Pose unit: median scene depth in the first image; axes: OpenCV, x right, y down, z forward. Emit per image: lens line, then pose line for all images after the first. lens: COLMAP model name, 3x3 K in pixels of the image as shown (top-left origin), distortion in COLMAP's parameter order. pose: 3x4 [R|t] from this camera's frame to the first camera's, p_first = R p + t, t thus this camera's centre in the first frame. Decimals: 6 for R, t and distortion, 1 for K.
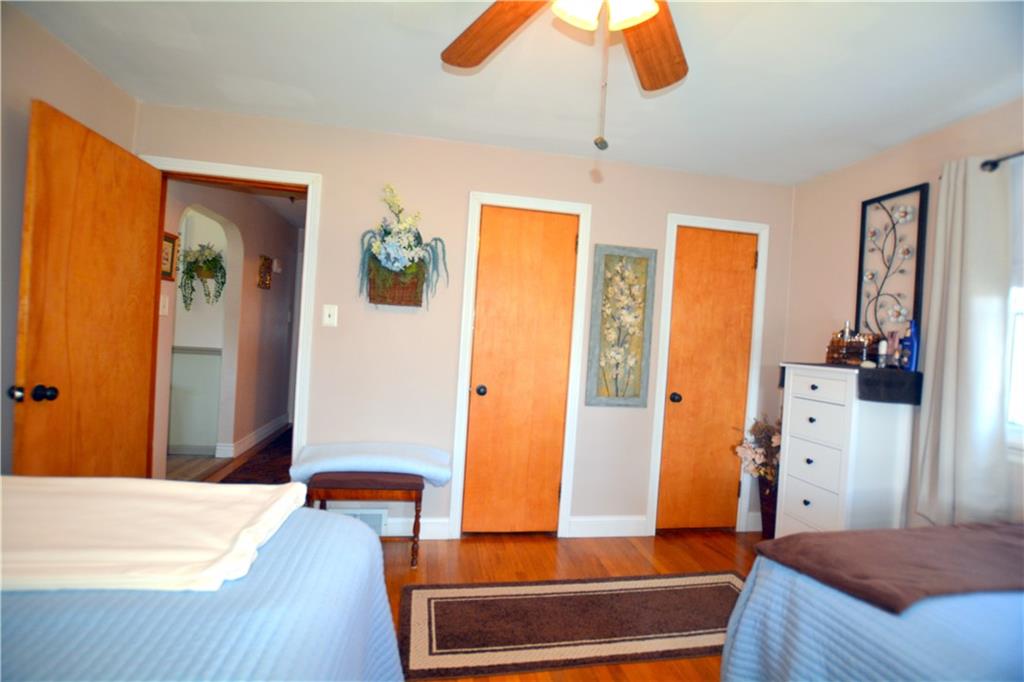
lens RADIAL K [[457.4, 0, 512.0], [0, 457.4, 341.0], [0, 0, 1]] dist [-0.000097, -0.000052]
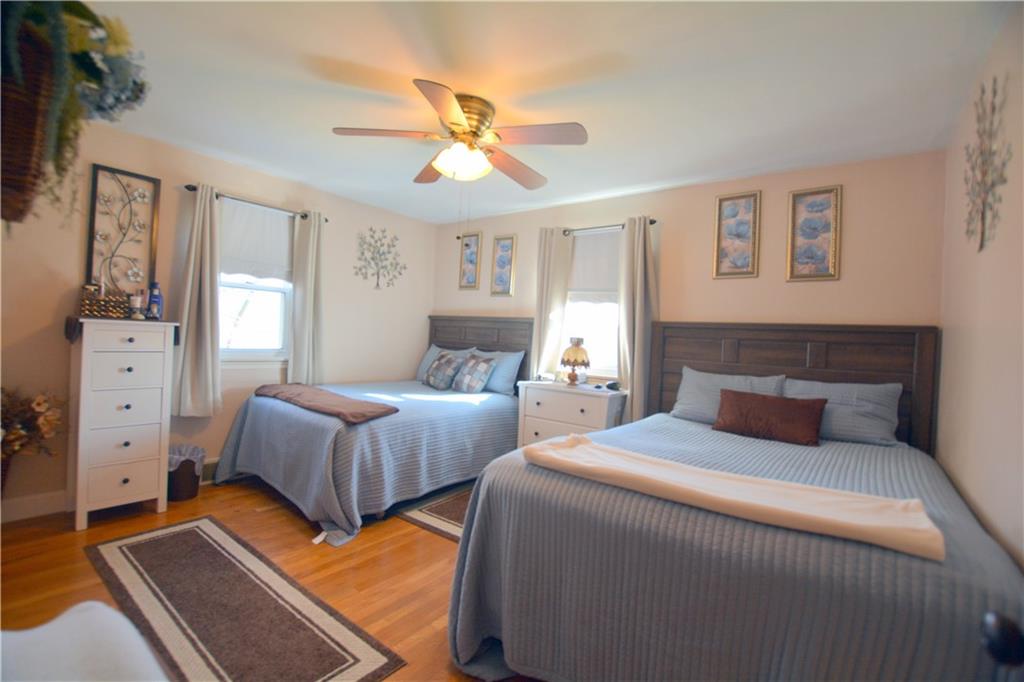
lens RADIAL K [[457.4, 0, 512.0], [0, 457.4, 341.0], [0, 0, 1]] dist [-0.000097, -0.000052]
pose [[-0.652477, -0.095833, 0.751725, -1.014423], [-0.076808, 0.995226, 0.060208, -0.043749], [-0.753906, -0.018454, -0.656723, 1.353409]]
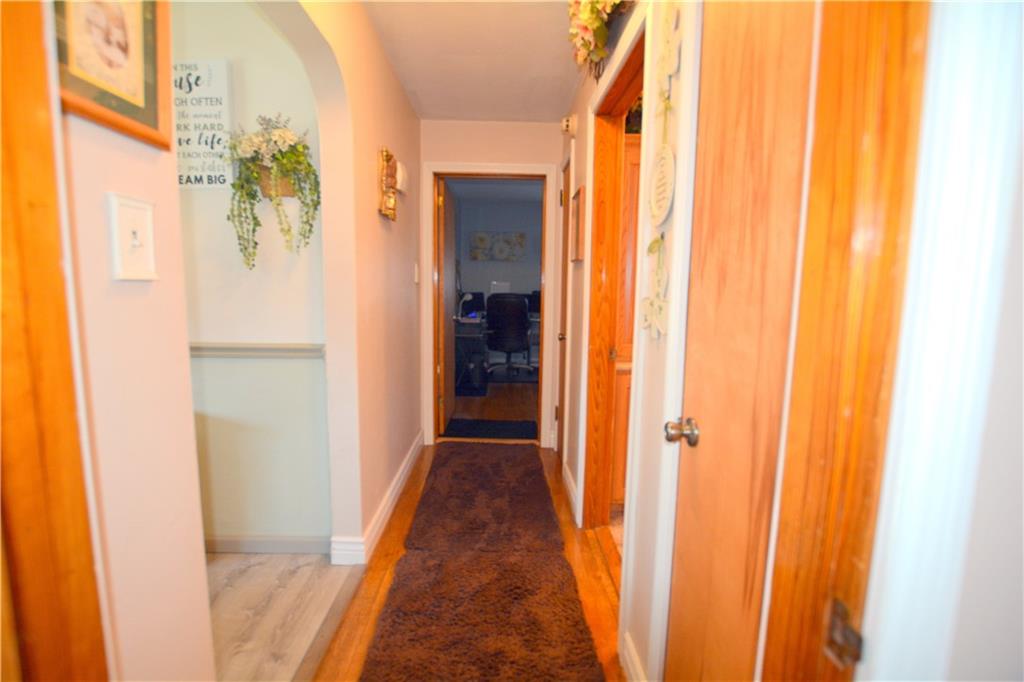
lens RADIAL K [[466.4, 0, 512.0], [0, 466.4, 341.0], [0, 0, 1]] dist [-0.001624, -0.000153]
pose [[0.988013, -0.032900, -0.150822, -0.369846], [0.047944, 0.994108, 0.097219, -0.026877], [0.146735, -0.103285, 0.983769, 0.553372]]
